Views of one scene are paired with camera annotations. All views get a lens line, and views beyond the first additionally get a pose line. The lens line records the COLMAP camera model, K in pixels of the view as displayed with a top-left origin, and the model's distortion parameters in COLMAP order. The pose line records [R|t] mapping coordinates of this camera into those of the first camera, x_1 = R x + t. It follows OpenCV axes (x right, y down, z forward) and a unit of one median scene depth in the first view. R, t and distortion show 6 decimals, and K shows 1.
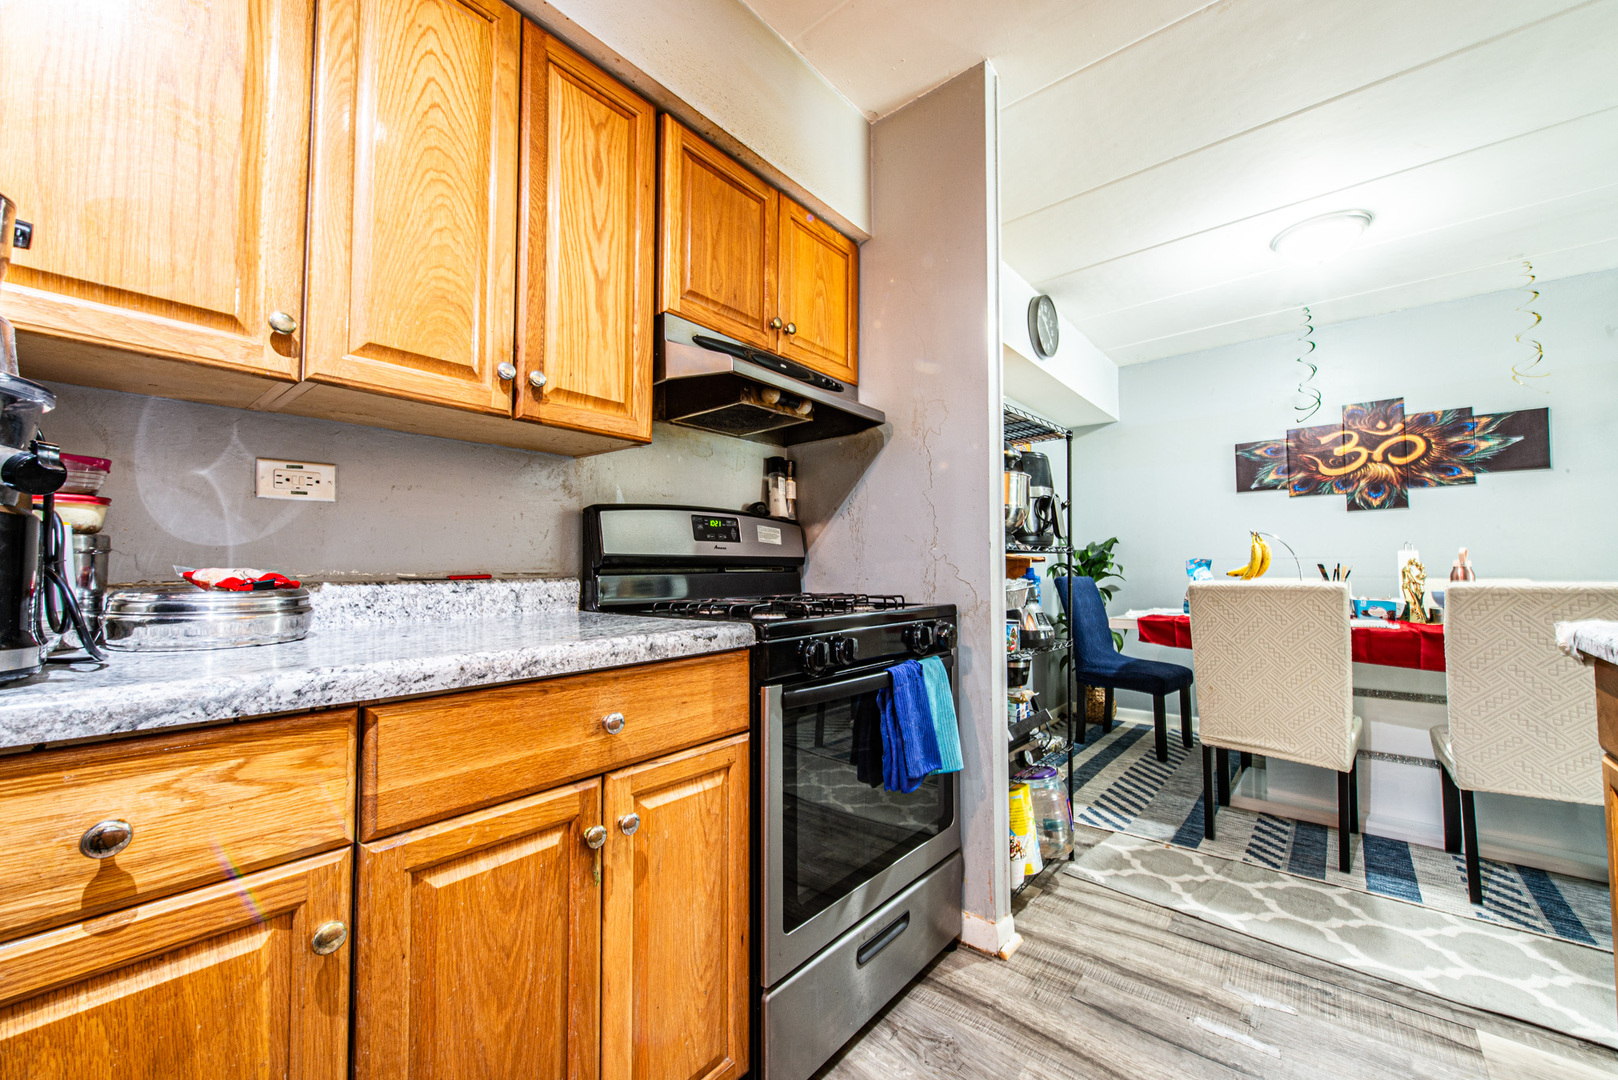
lens RADIAL K [[630.8, 0, 809.3], [0, 630.8, 546.9], [0, 0, 1]] dist [0.010173, -0.001887]
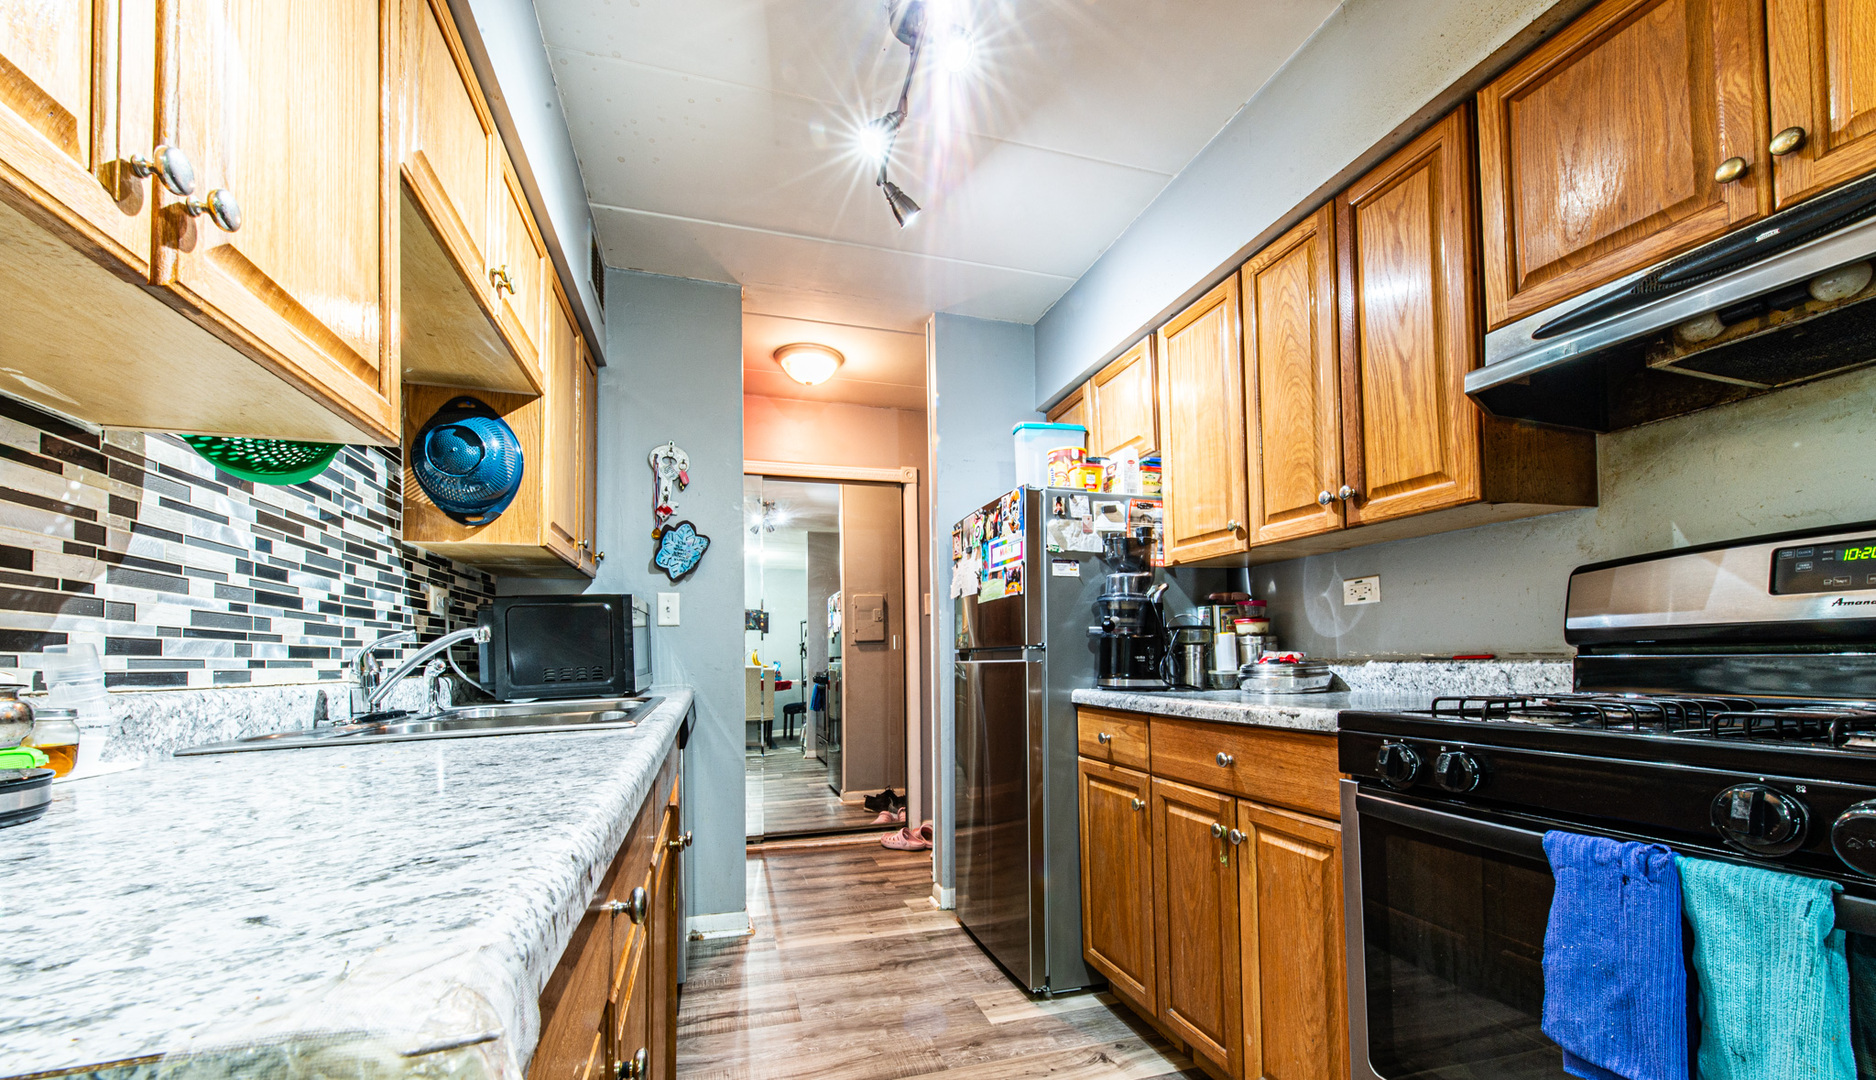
lens RADIAL K [[736.4, 0, 935.5], [0, 736.4, 633.1], [0, 0, 1]] dist [0.019923, -0.006823]
pose [[-0.546667, -0.017087, -0.837176, 0.738753], [0.045626, 0.997699, -0.050156, 0.021943], [0.836106, -0.065616, -0.544630, 0.696457]]
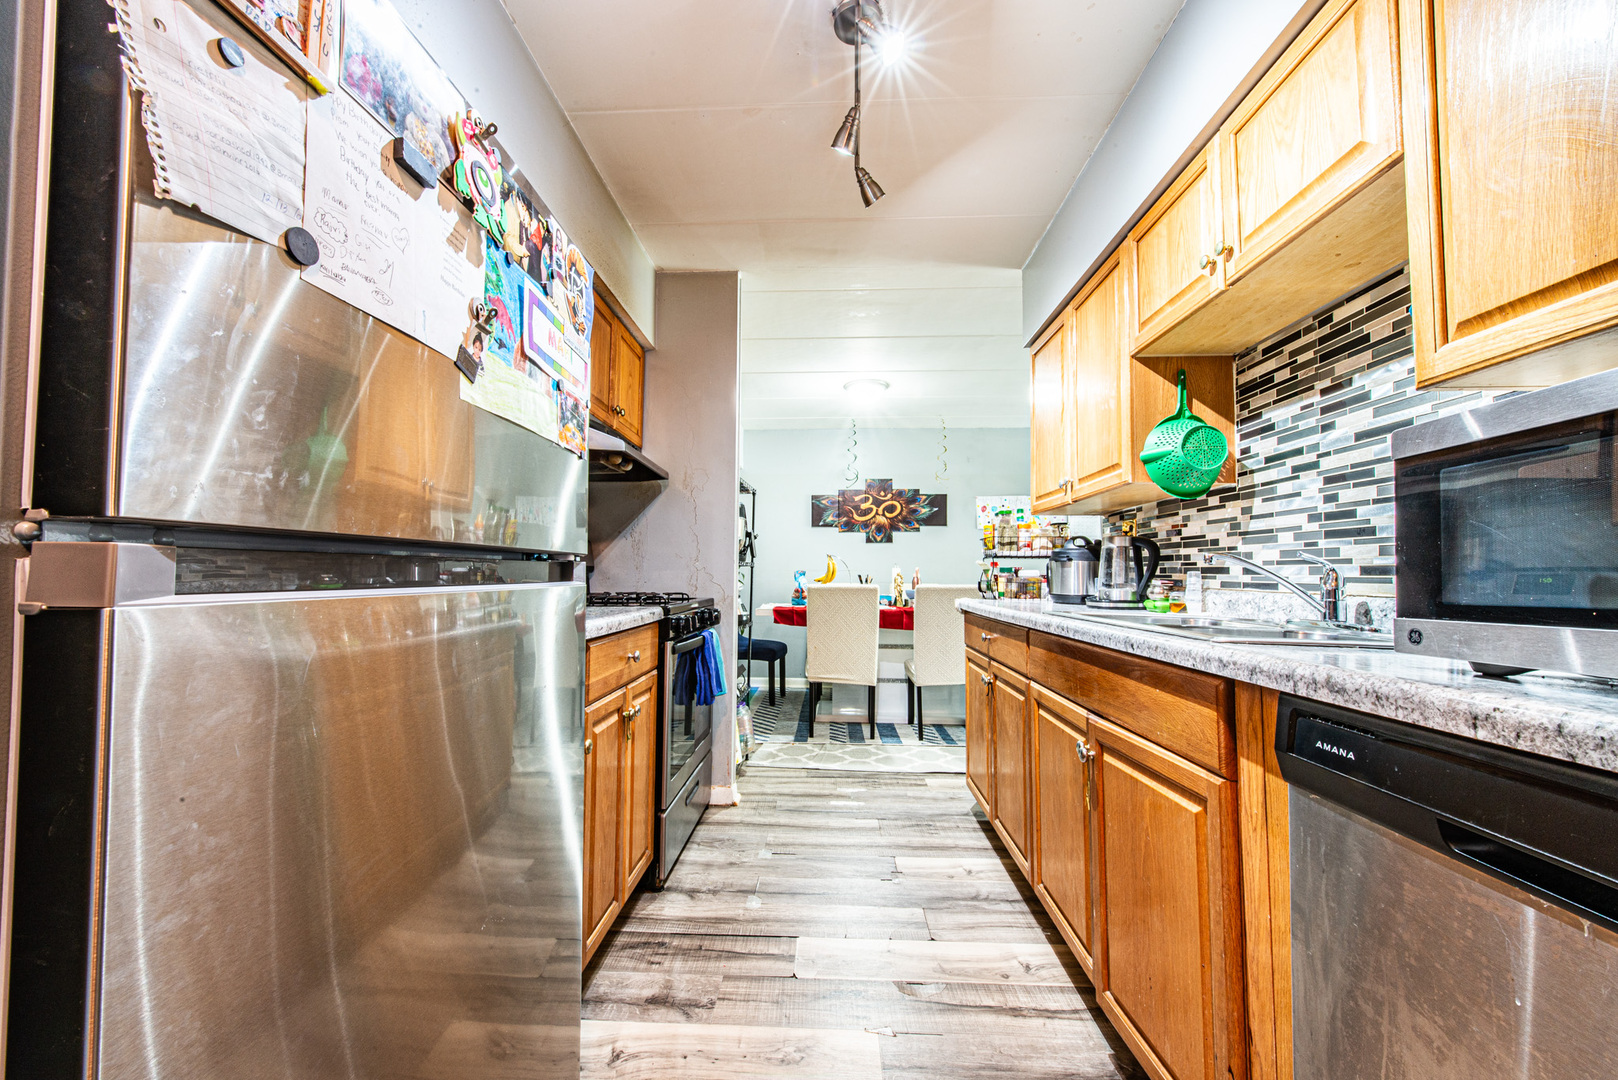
lens RADIAL K [[629.9, 0, 810.0], [0, 629.9, 547.9], [0, 0, 1]] dist [0.029520, -0.009532]
pose [[0.788874, 0.038039, 0.613376, -0.539314], [-0.033555, 0.999260, -0.018815, -0.014448], [-0.613638, -0.005739, 0.789567, -0.410714]]
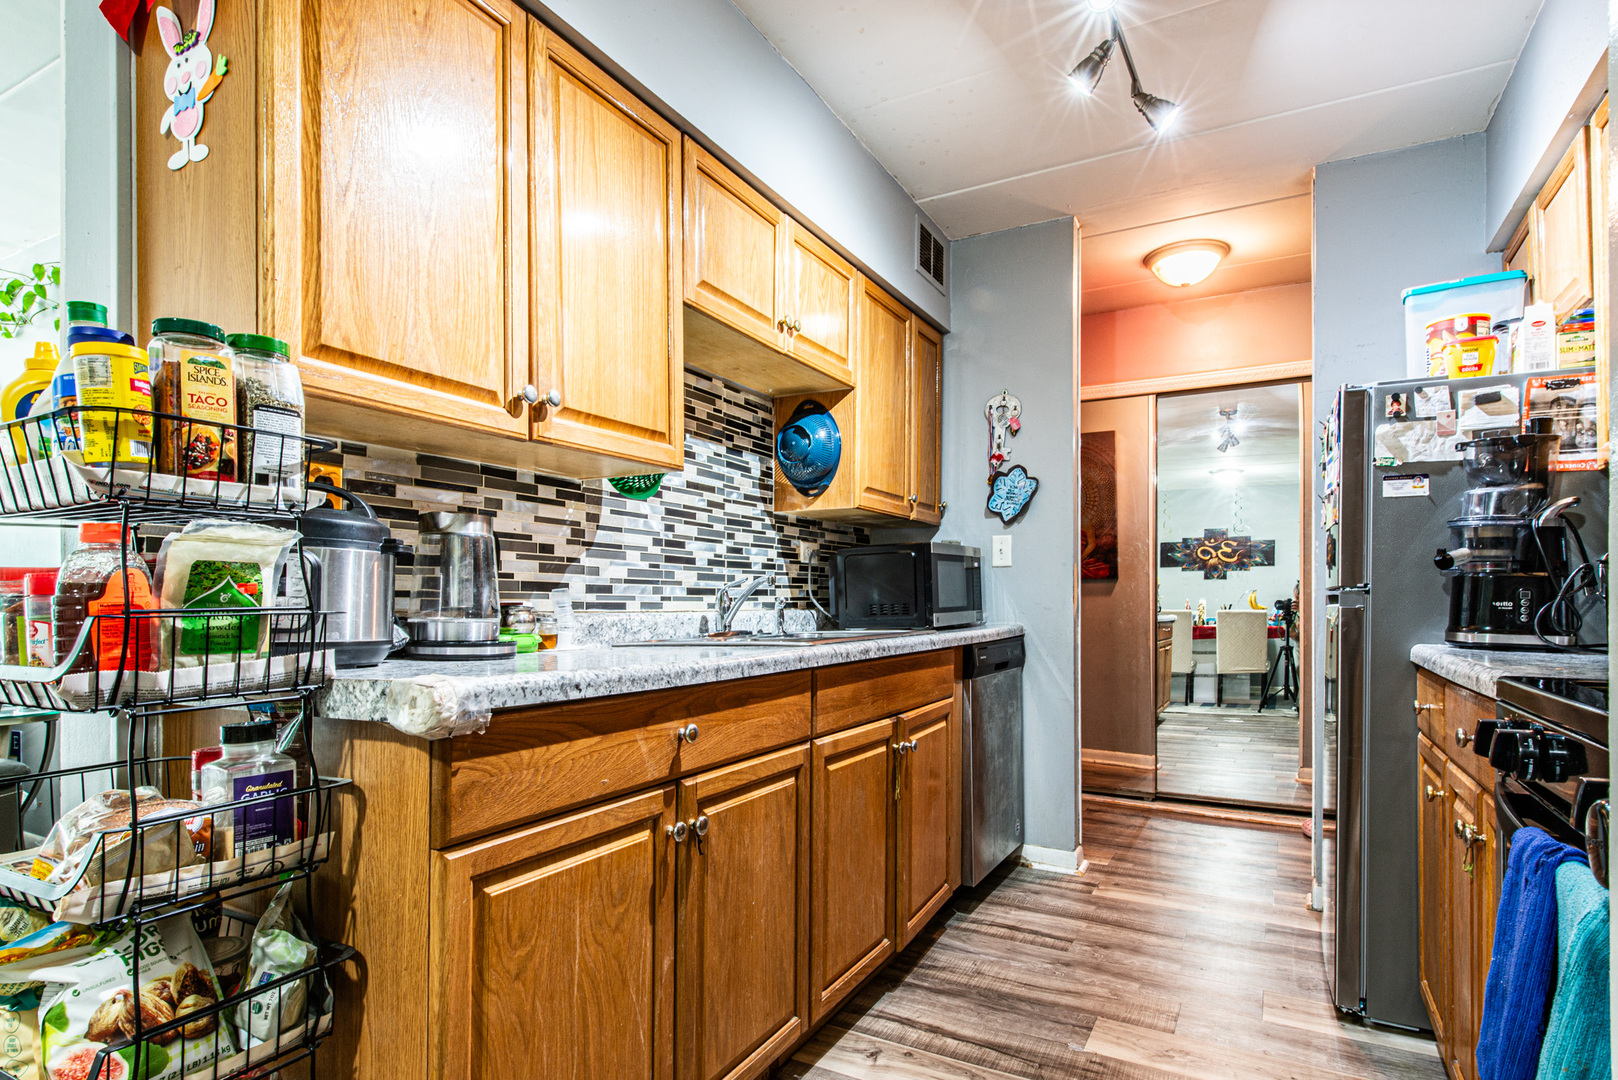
lens RADIAL K [[865.5, 0, 805.7], [0, 865.5, 591.7], [0, 0, 1]] dist [0.018347, -0.000539]
pose [[-0.980499, 0.001583, -0.196517, 0.564870], [0.010521, 0.998956, -0.044445, 0.038404], [0.196241, -0.045646, -0.979493, 1.148263]]
